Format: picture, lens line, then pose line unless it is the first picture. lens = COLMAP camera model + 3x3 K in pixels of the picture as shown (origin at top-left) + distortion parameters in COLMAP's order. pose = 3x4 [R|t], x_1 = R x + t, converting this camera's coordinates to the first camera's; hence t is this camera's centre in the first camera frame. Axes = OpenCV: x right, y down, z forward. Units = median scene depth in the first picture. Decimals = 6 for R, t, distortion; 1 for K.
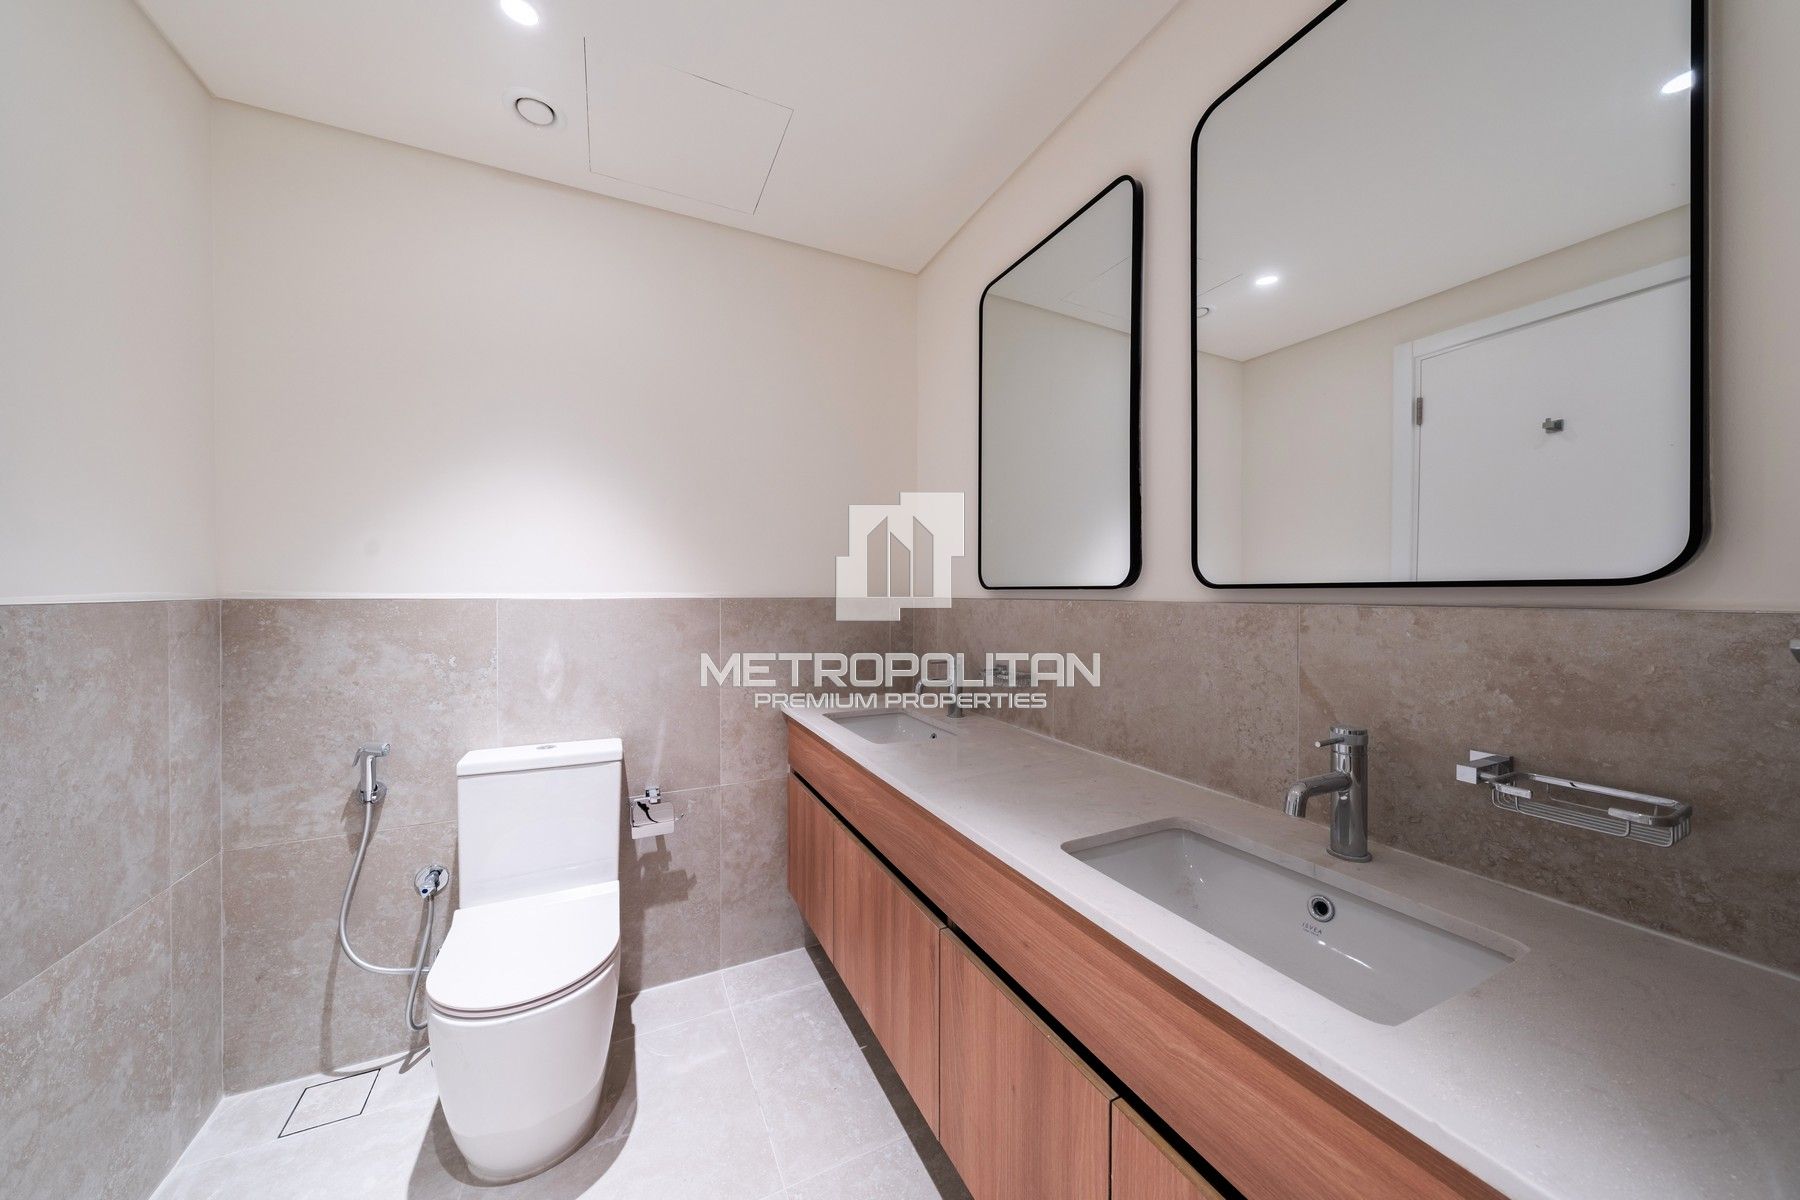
lens RADIAL K [[606.1, 0, 895.6], [0, 606.1, 590.8], [0, 0, 1]] dist [-0.005474, -0.000001]
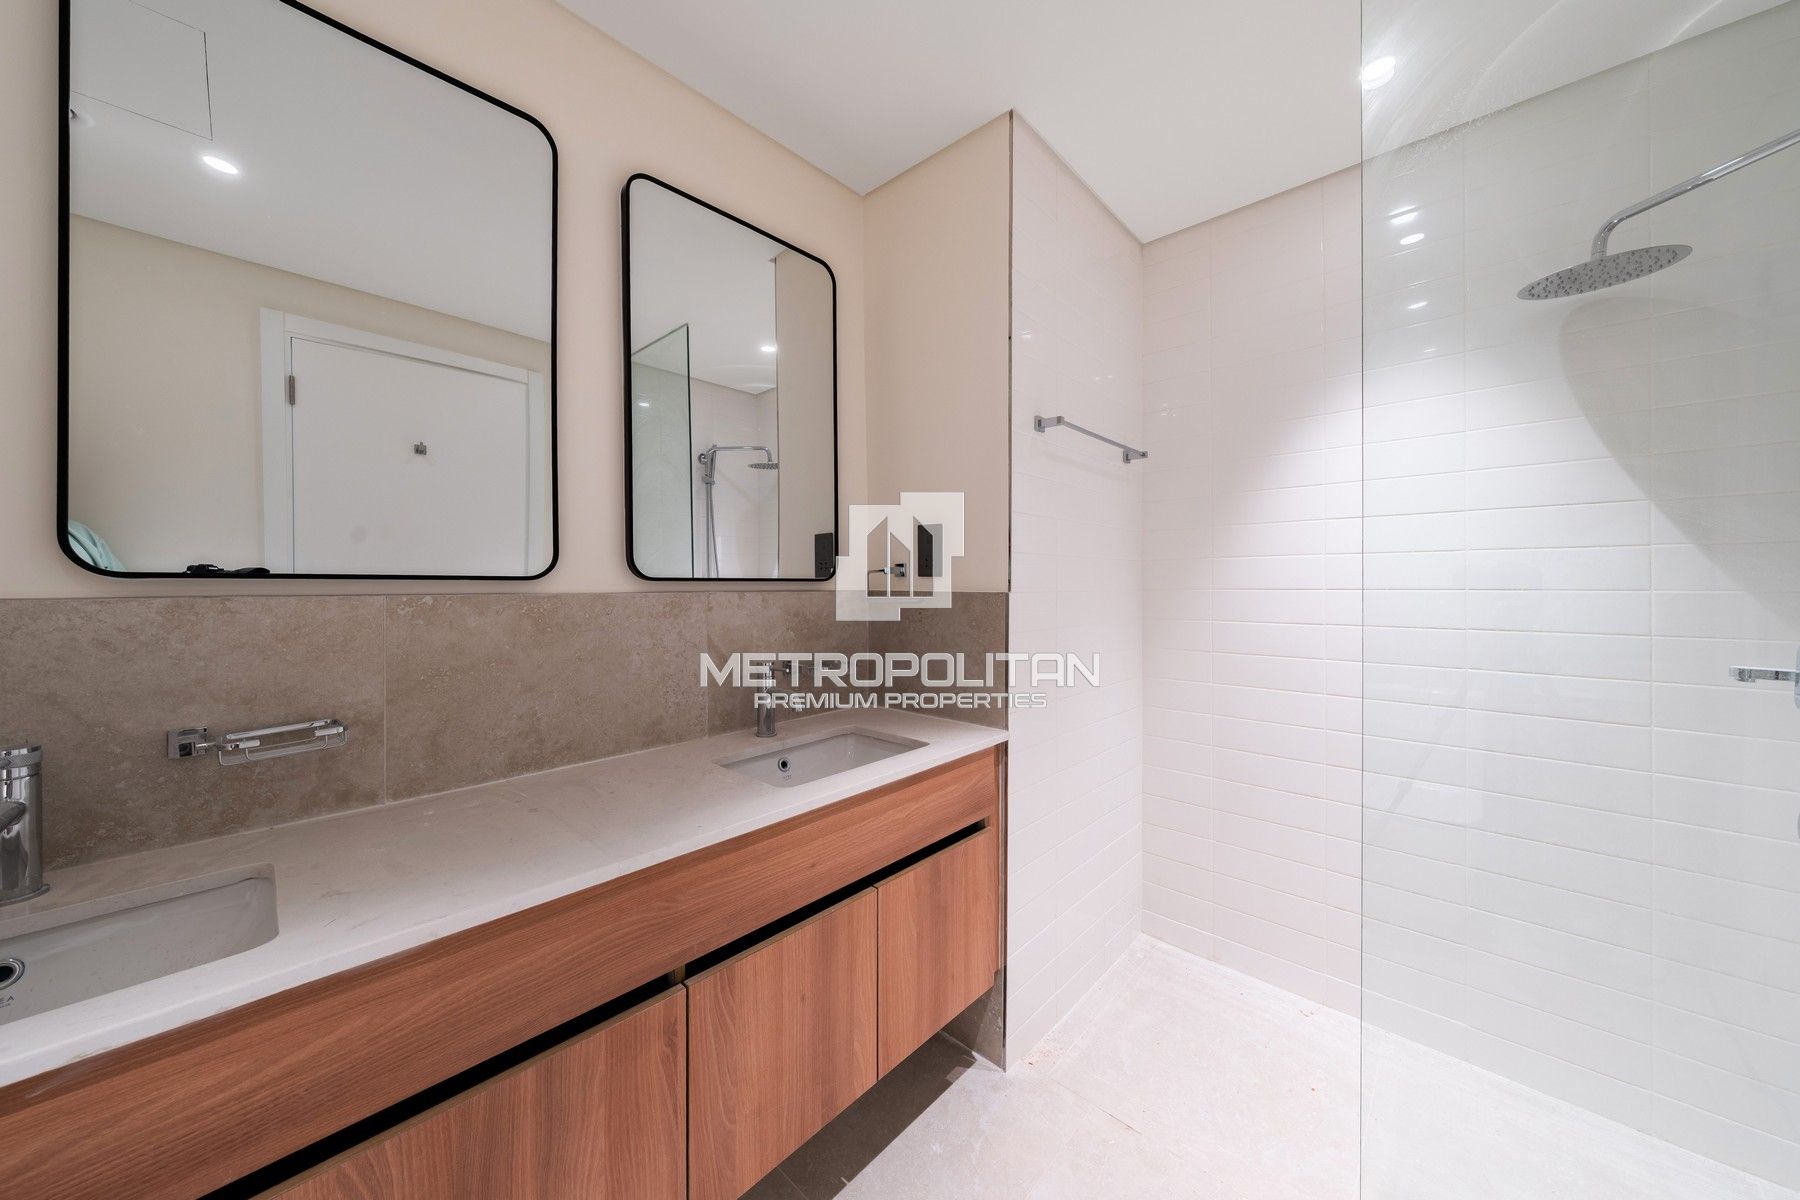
lens RADIAL K [[606.1, 0, 895.6], [0, 606.1, 590.8], [0, 0, 1]] dist [-0.005474, -0.000001]
pose [[-0.366808, -0.011717, 0.930223, -0.791925], [-0.003294, 0.999931, 0.011296, 0.001205], [-0.930291, 0.001079, -0.366821, 1.021768]]
